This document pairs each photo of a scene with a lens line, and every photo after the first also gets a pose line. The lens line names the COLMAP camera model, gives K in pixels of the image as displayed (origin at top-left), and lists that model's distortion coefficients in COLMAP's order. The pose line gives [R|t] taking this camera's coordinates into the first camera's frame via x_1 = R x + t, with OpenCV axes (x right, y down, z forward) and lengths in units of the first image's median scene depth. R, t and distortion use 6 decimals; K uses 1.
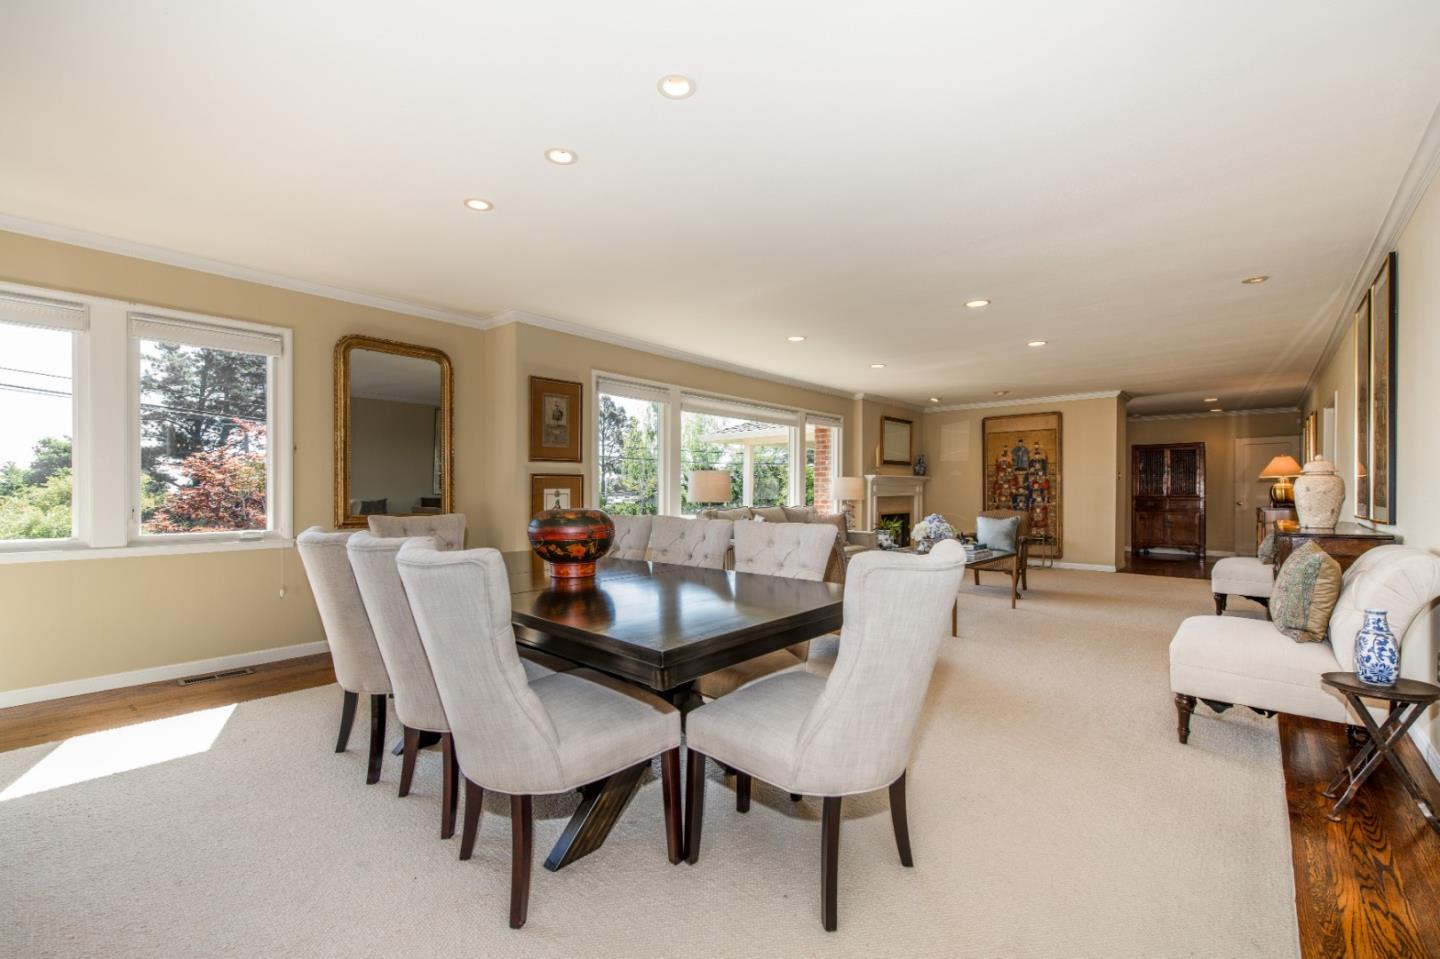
lens RADIAL K [[584.9, 0, 739.3], [0, 584.9, 498.3], [0, 0, 1]] dist [0.000402, -0.000232]
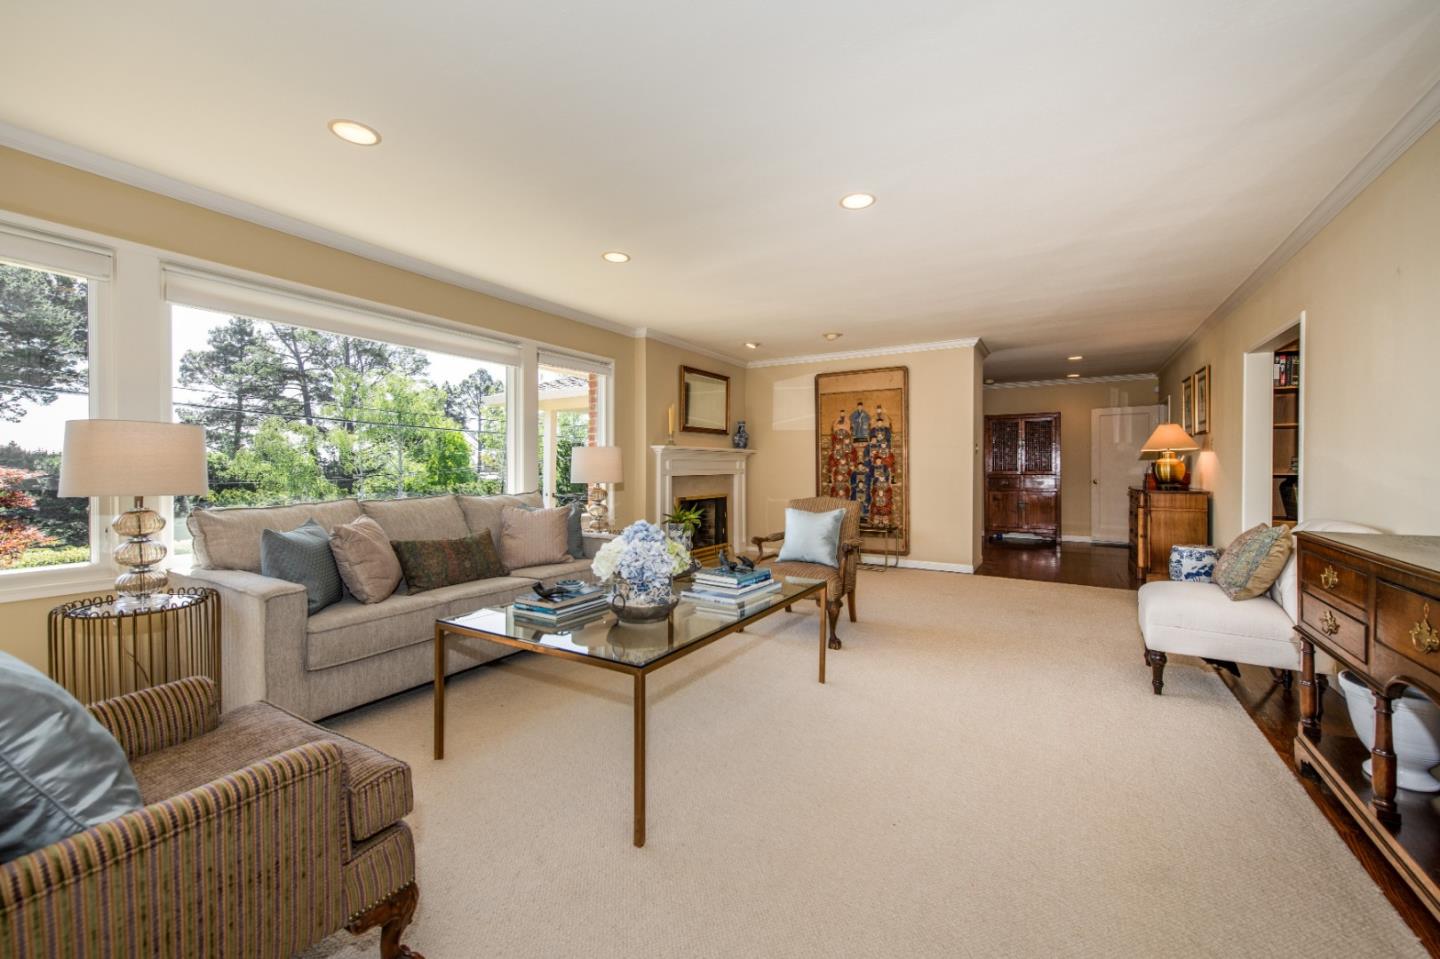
lens RADIAL K [[584.9, 0, 716.6], [0, 584.9, 477.1], [0, 0, 1]] dist [0.000402, -0.000232]
pose [[0.983885, -0.002904, 0.178776, 0.156701], [0.002052, 0.999986, 0.004953, -0.004918], [-0.178788, -0.004506, 0.983877, 0.272976]]
